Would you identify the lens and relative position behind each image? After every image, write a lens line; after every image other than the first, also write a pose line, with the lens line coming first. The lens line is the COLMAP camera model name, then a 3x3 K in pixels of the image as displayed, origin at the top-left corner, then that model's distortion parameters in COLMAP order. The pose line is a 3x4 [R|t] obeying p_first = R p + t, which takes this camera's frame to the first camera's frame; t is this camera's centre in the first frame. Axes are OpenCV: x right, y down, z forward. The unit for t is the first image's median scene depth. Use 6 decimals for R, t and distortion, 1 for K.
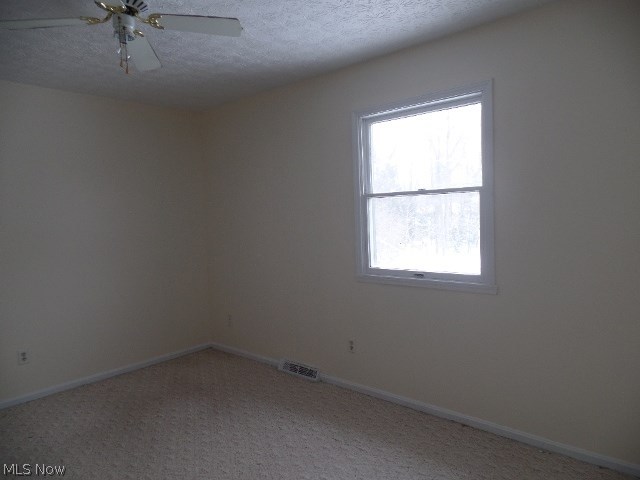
lens RADIAL K [[439.2, 0, 318.0], [0, 439.2, 239.9], [0, 0, 1]] dist [0.002732, -0.003564]
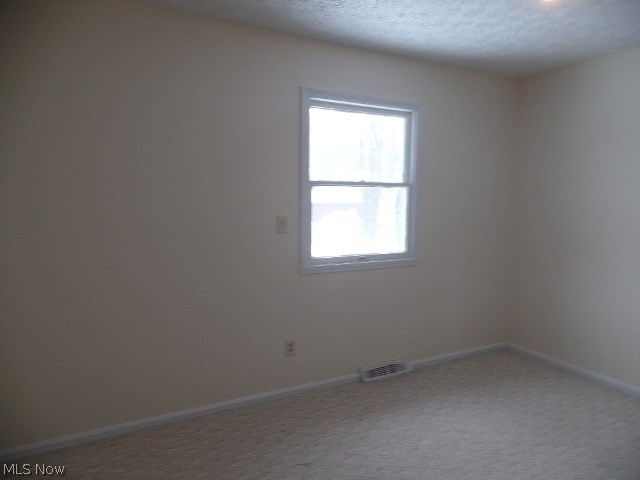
lens RADIAL K [[439.2, 0, 321.5], [0, 439.2, 235.3], [0, 0, 1]] dist [0.002732, -0.003564]
pose [[0.351131, -0.051504, 0.934909, -0.831955], [0.035434, 0.998502, 0.041699, -0.028457], [-0.935656, 0.018486, 0.352429, 0.702681]]
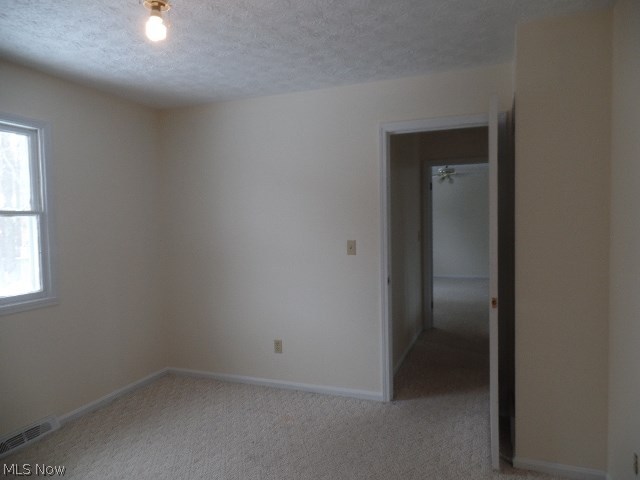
lens RADIAL K [[439.2, 0, 321.6], [0, 439.2, 235.8], [0, 0, 1]] dist [0.002732, -0.003564]
pose [[-0.360462, 0.002657, 0.932770, -0.827219], [0.079701, 0.996427, 0.027962, -0.029799], [-0.929363, 0.084422, -0.359385, 0.662285]]
